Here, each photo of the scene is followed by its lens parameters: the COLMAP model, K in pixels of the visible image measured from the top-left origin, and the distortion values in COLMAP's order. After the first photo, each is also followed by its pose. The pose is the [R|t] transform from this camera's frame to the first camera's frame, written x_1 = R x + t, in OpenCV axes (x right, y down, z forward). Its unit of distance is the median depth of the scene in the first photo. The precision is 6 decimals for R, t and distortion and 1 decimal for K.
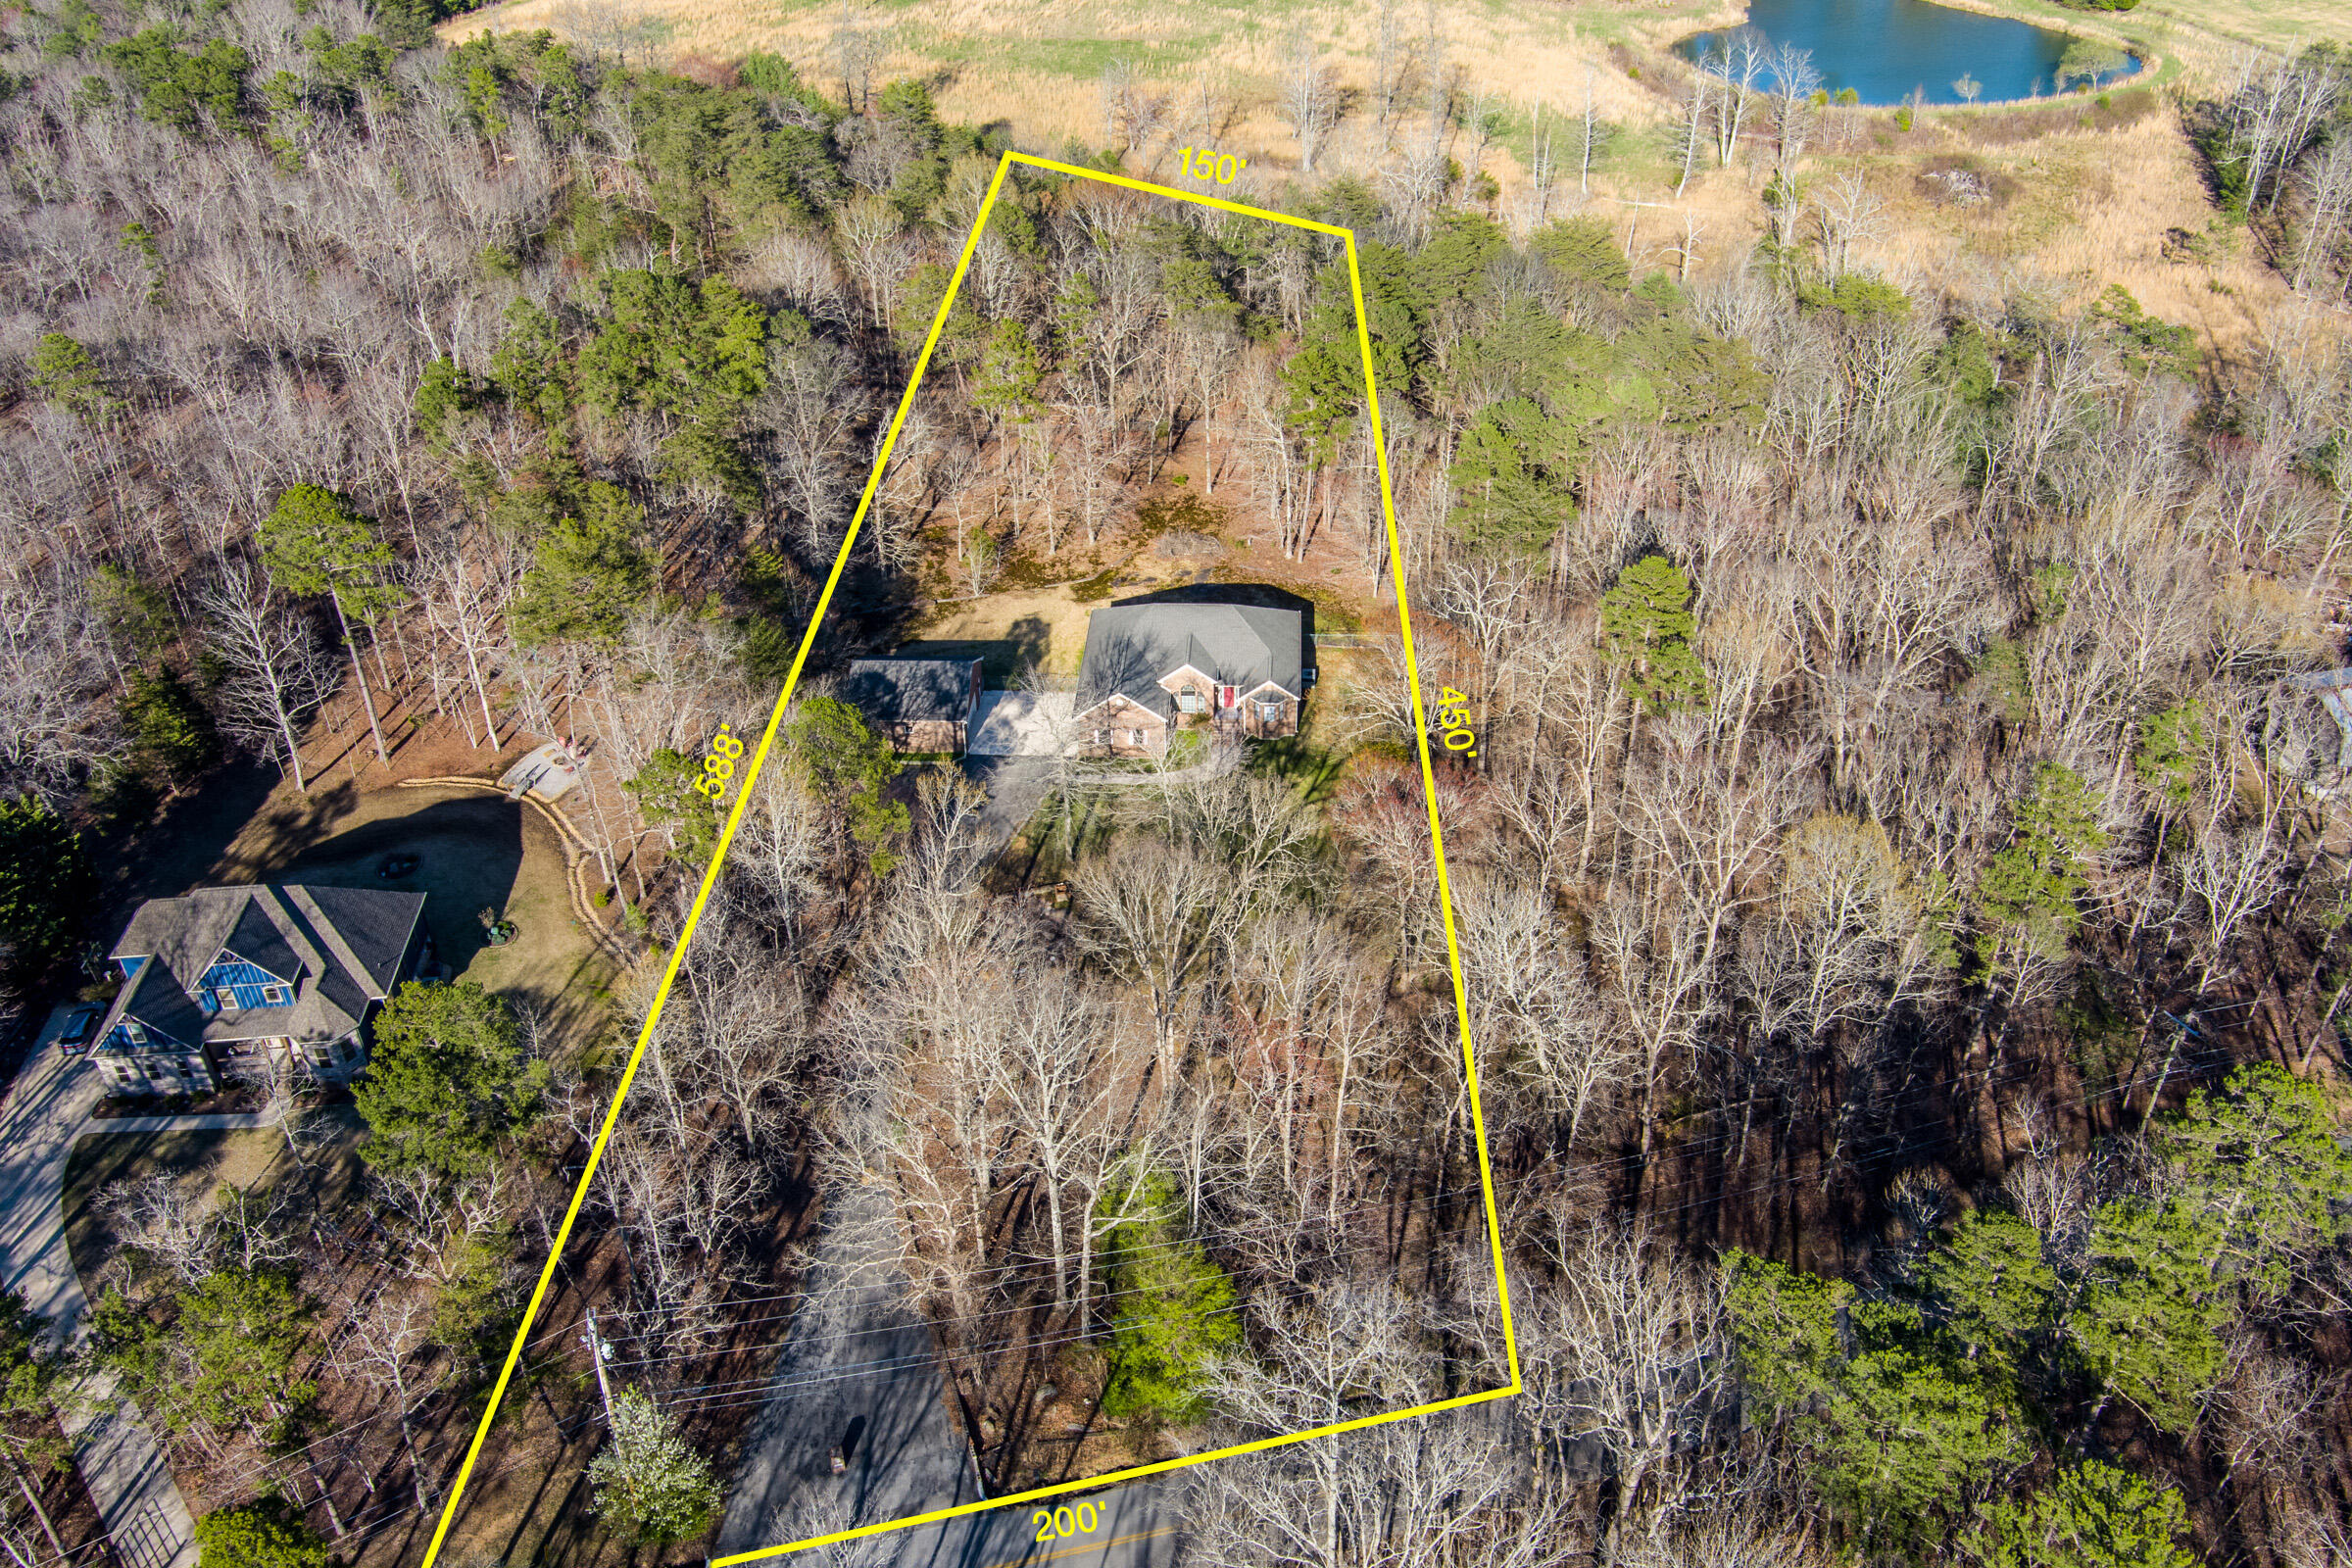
lens RADIAL K [[1898.8, 0, 1176.0], [0, 1898.8, 784.0], [0, 0, 1]] dist [-0.059276, -0.001194]
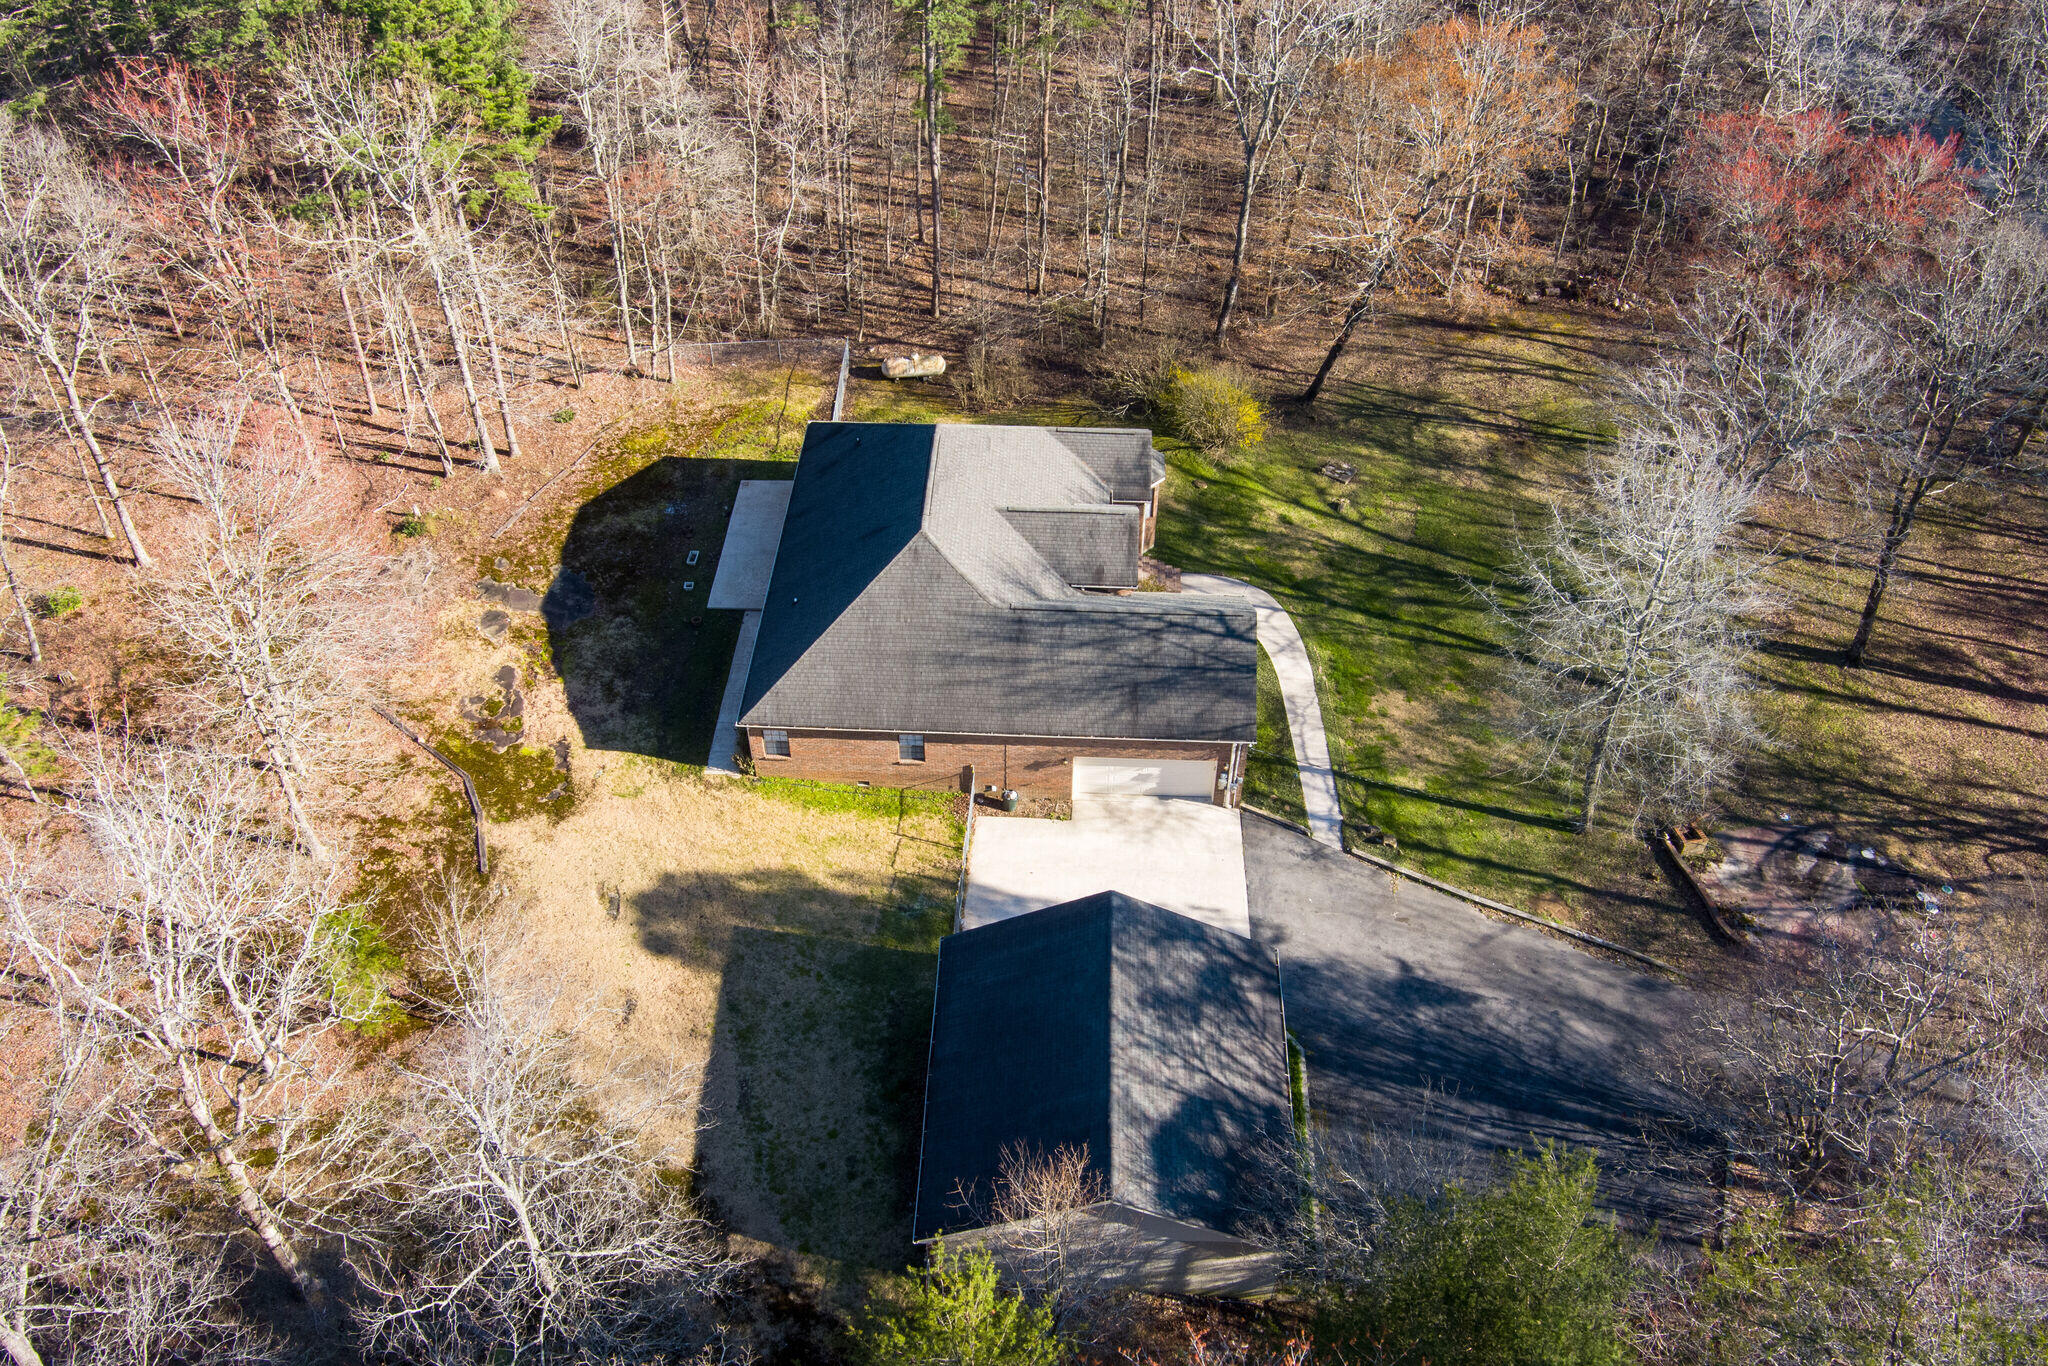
lens RADIAL K [[1653.4, 0, 1024.0], [0, 1653.4, 683.0], [0, 0, 1]] dist [-0.059276, -0.001194]
pose [[-0.012232, -0.675965, 0.736832, -0.278110], [0.568059, 0.601730, 0.561454, -0.244075], [-0.822897, 0.425432, 0.376628, 0.782238]]
